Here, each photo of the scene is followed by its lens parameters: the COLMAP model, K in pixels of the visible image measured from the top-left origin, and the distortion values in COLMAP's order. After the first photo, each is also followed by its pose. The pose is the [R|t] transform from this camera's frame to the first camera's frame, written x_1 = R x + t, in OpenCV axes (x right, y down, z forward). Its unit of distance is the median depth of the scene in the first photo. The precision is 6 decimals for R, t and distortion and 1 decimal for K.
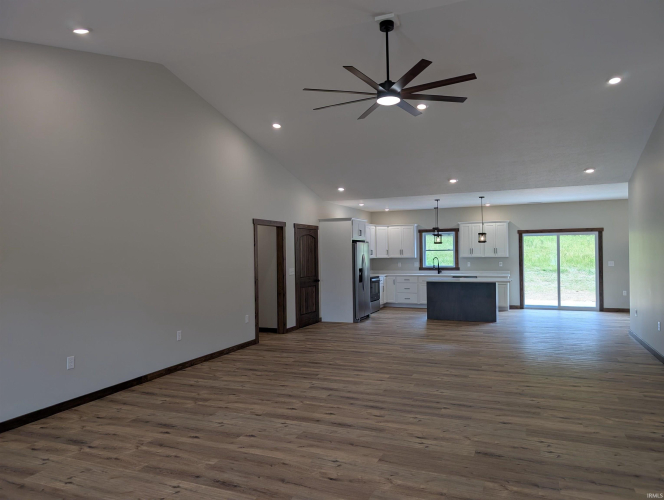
lens RADIAL K [[478.1, 0, 332.0], [0, 478.1, 250.0], [0, 0, 1]] dist [0.057211, -0.054659]
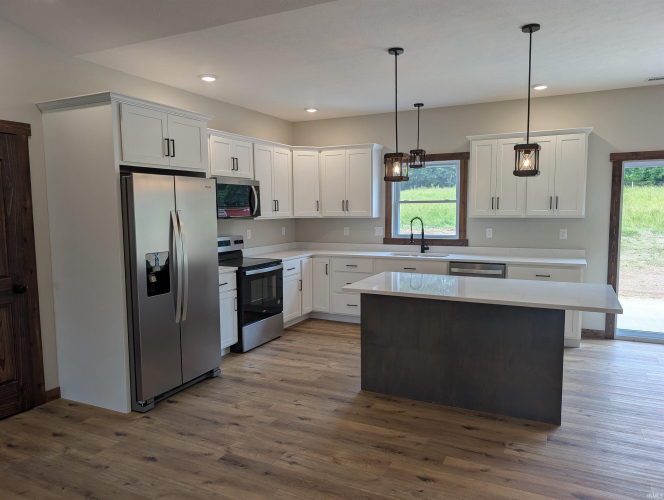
lens RADIAL K [[478.1, 0, 332.0], [0, 478.1, 250.0], [0, 0, 1]] dist [0.057211, -0.054659]
pose [[0.998291, 0.009975, -0.057575, 0.164027], [-0.004412, 0.995377, 0.095948, 0.002954], [0.058266, -0.095530, 0.993720, 0.541533]]
